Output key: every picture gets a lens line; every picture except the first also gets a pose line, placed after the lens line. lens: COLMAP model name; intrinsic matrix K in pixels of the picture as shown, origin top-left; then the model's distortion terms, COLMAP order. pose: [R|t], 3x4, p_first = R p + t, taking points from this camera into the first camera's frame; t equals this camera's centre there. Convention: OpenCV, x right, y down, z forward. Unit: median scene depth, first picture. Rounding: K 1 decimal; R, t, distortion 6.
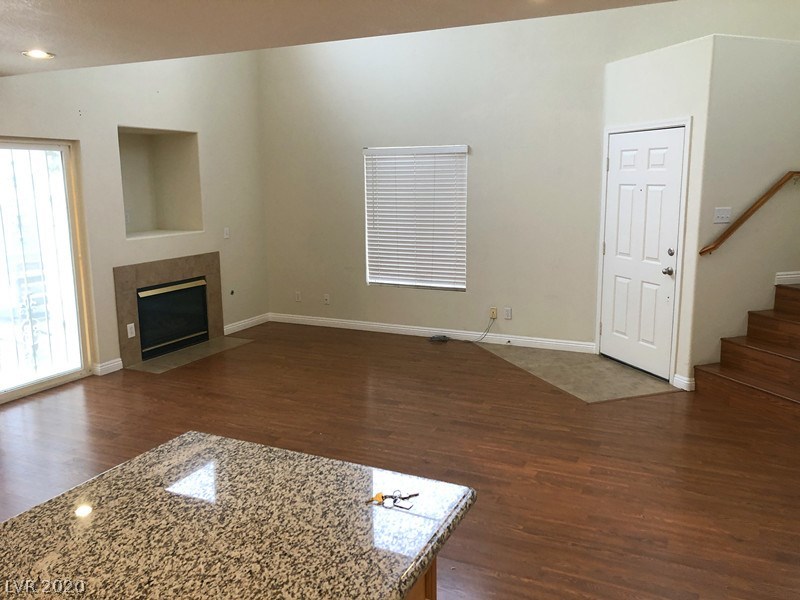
lens RADIAL K [[653.4, 0, 403.7], [0, 653.4, 296.0], [0, 0, 1]] dist [0.037187, -0.039226]
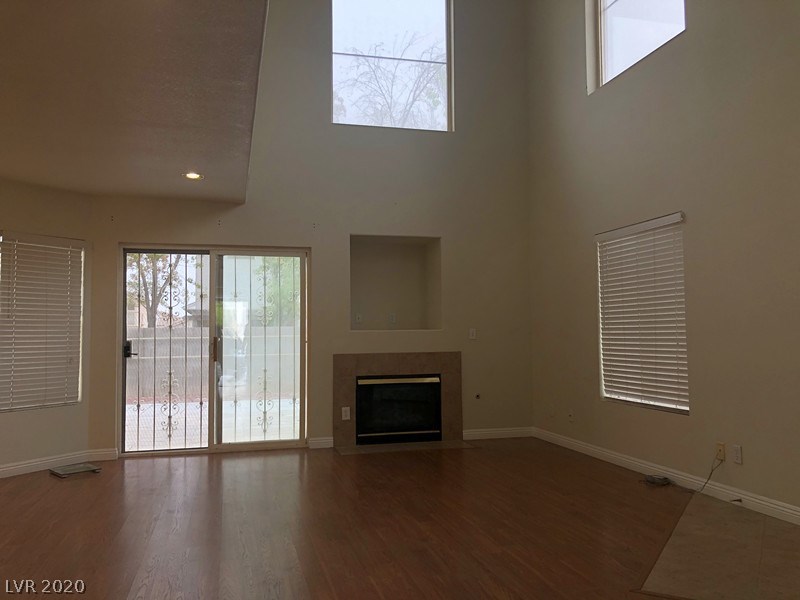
lens RADIAL K [[653.4, 0, 403.7], [0, 653.4, 296.0], [0, 0, 1]] dist [0.037187, -0.039226]
pose [[0.642923, -0.040236, -0.764874, 0.494562], [-0.130765, 0.978192, -0.161374, 0.024262], [0.754686, 0.203770, 0.623640, 0.350676]]
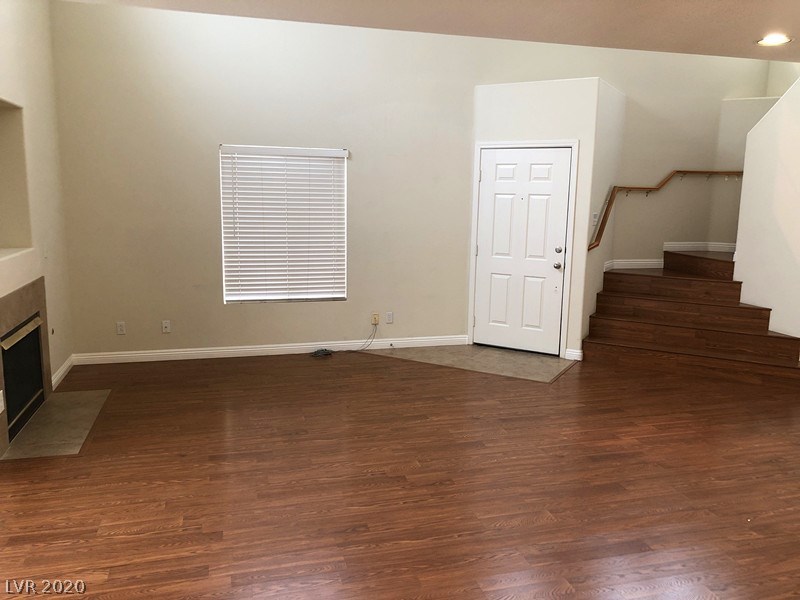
lens RADIAL K [[653.4, 0, 403.7], [0, 653.4, 296.0], [0, 0, 1]] dist [0.037187, -0.039226]
pose [[0.755604, -0.084409, 0.649567, -0.531118], [0.090719, 0.995591, 0.023845, -0.032028], [-0.648716, 0.040910, 0.759930, 0.232183]]
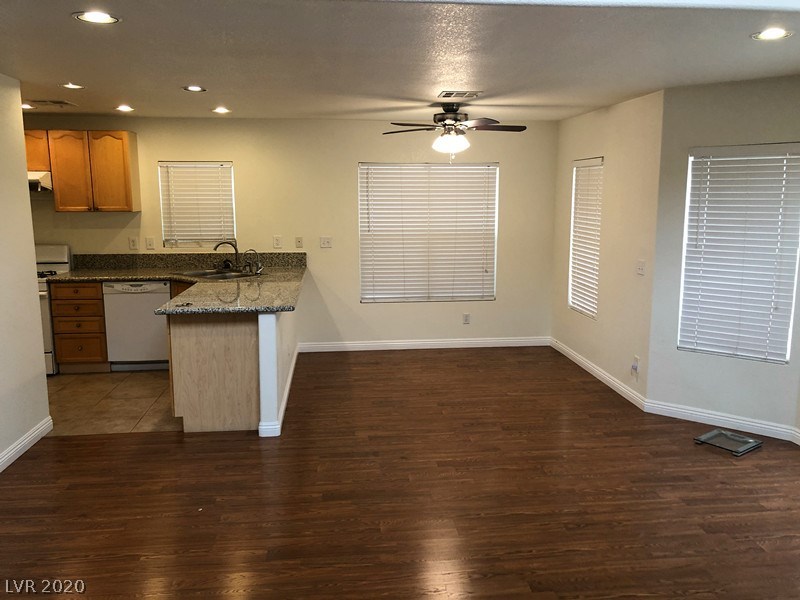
lens RADIAL K [[653.4, 0, 403.7], [0, 653.4, 296.0], [0, 0, 1]] dist [0.037187, -0.039226]
pose [[-0.853843, 0.093085, -0.512139, 0.168390], [-0.082078, 0.947496, 0.309055, -0.183267], [0.514018, 0.305920, -0.801373, 0.987040]]
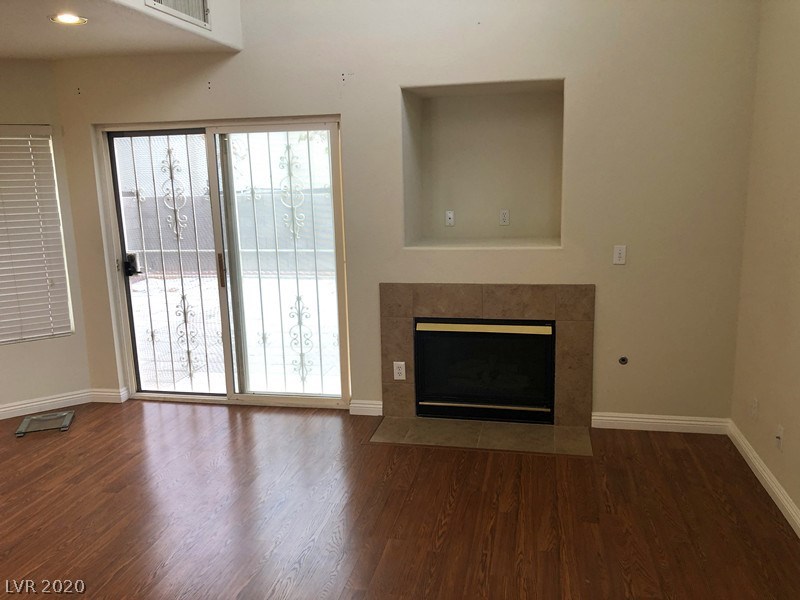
lens RADIAL K [[653.4, 0, 403.7], [0, 653.4, 296.0], [0, 0, 1]] dist [0.037187, -0.039226]
pose [[0.229083, 0.183307, -0.955991, 0.268810], [-0.149316, 0.977103, 0.151575, -0.140703], [0.961886, 0.108021, 0.251209, 0.814311]]
